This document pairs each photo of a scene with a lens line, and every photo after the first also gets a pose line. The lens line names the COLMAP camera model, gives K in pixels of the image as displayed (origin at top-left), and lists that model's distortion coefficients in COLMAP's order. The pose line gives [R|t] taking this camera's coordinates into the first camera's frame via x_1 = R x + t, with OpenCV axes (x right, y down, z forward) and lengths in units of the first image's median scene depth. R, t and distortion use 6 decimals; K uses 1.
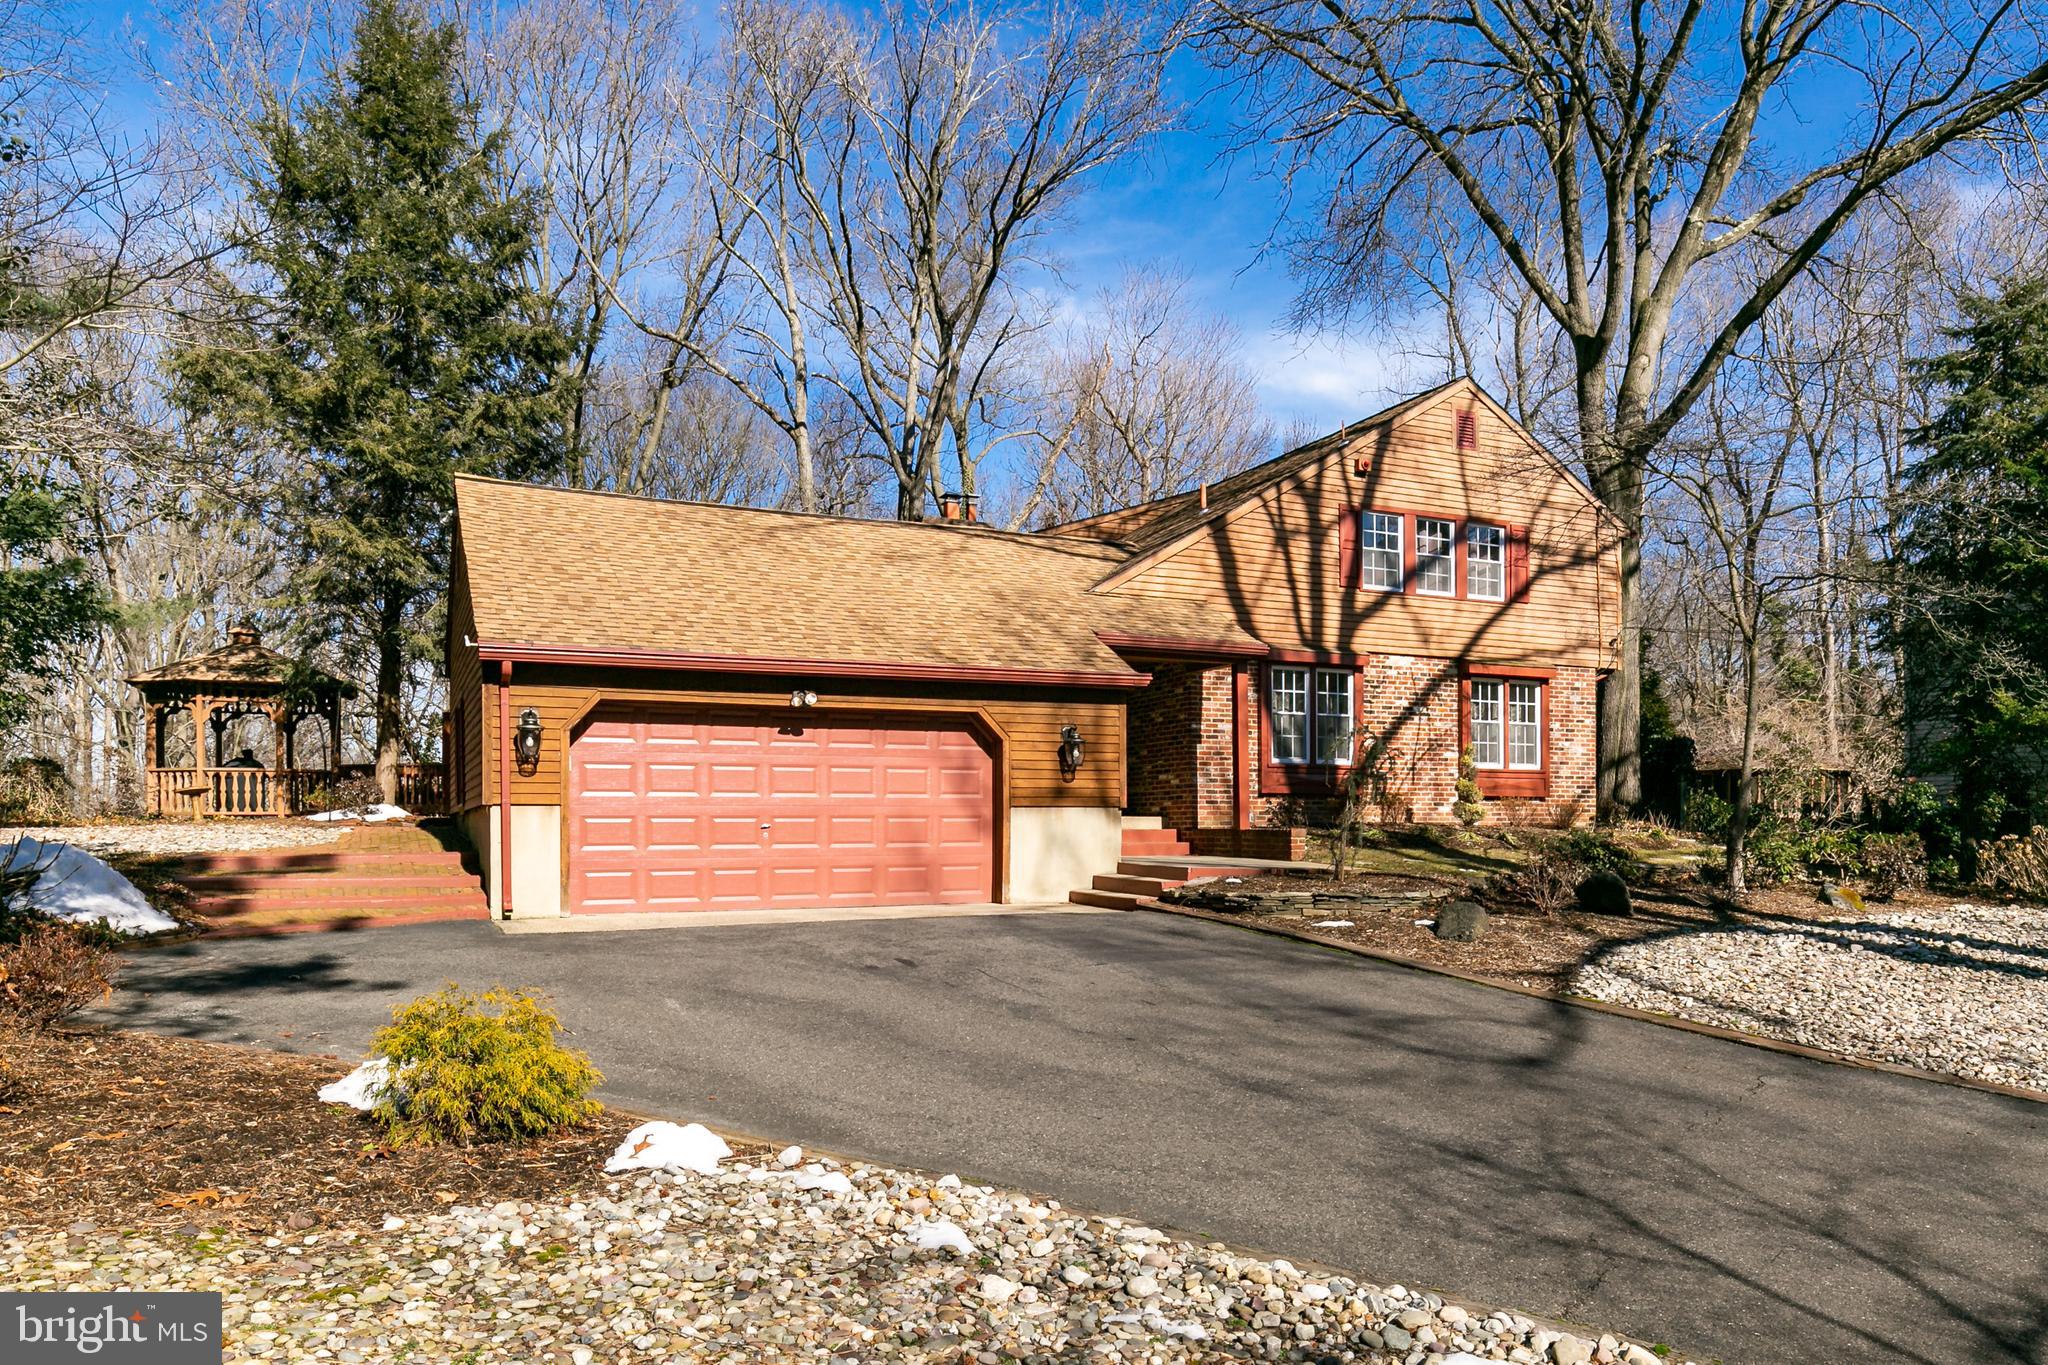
lens RADIAL K [[1226.7, 0, 1023.2], [0, 1226.7, 683.0], [0, 0, 1]] dist [0.002718, 0.001446]
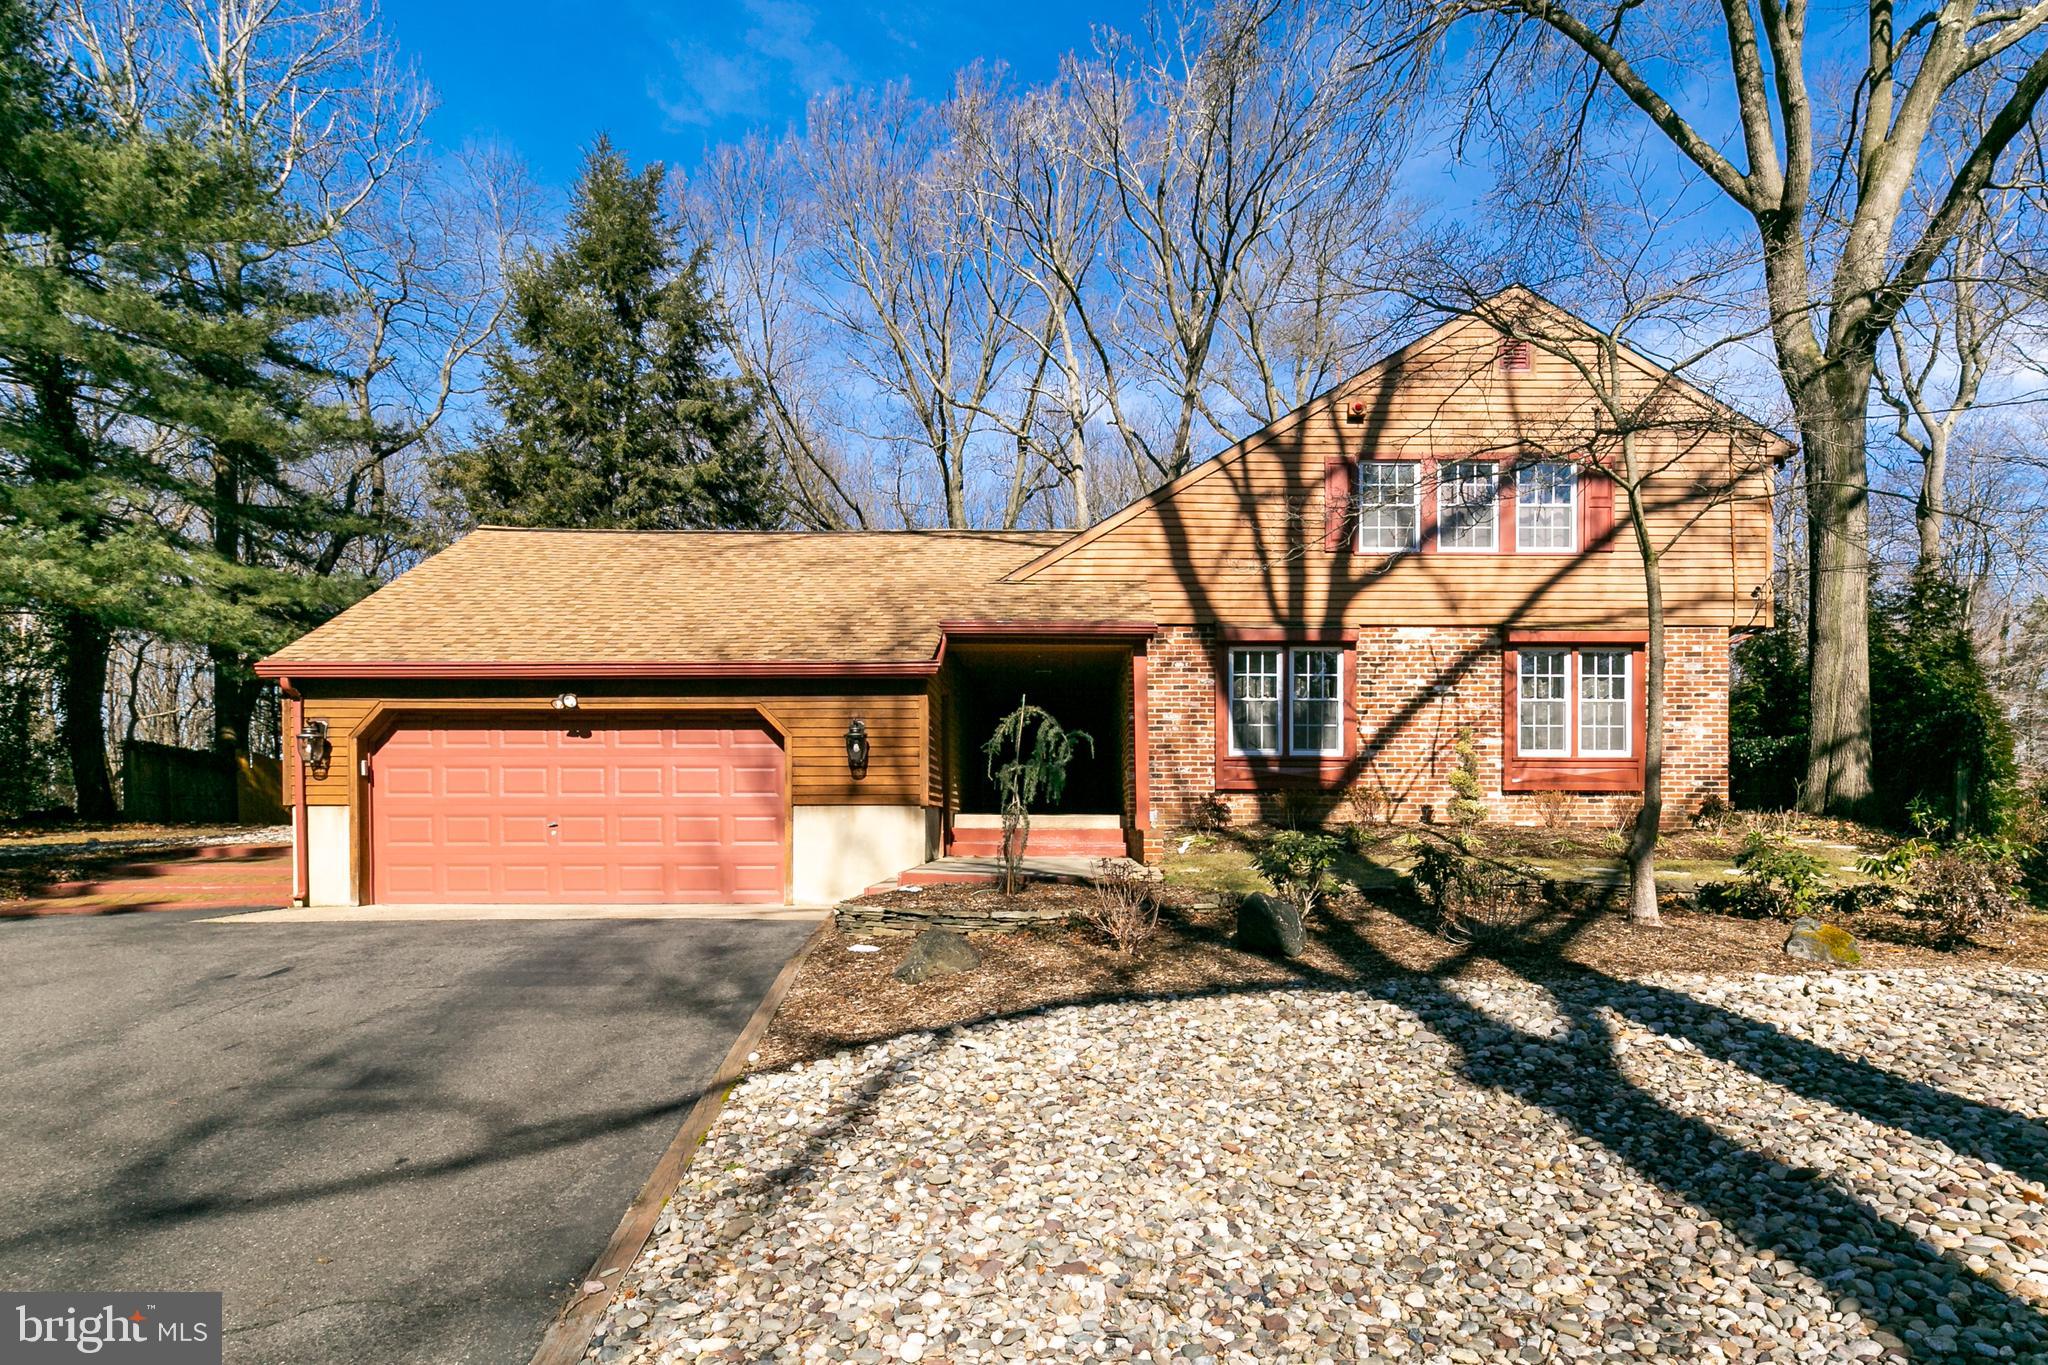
lens RADIAL K [[1036.9, 0, 1025.8], [0, 1036.9, 732.8], [0, 0, 1]] dist [0.004531, -0.000415]
pose [[0.918799, -0.029927, -0.393589, 0.348824], [0.042299, 0.998845, 0.022794, 0.023924], [0.392452, -0.037591, 0.919004, 0.233514]]
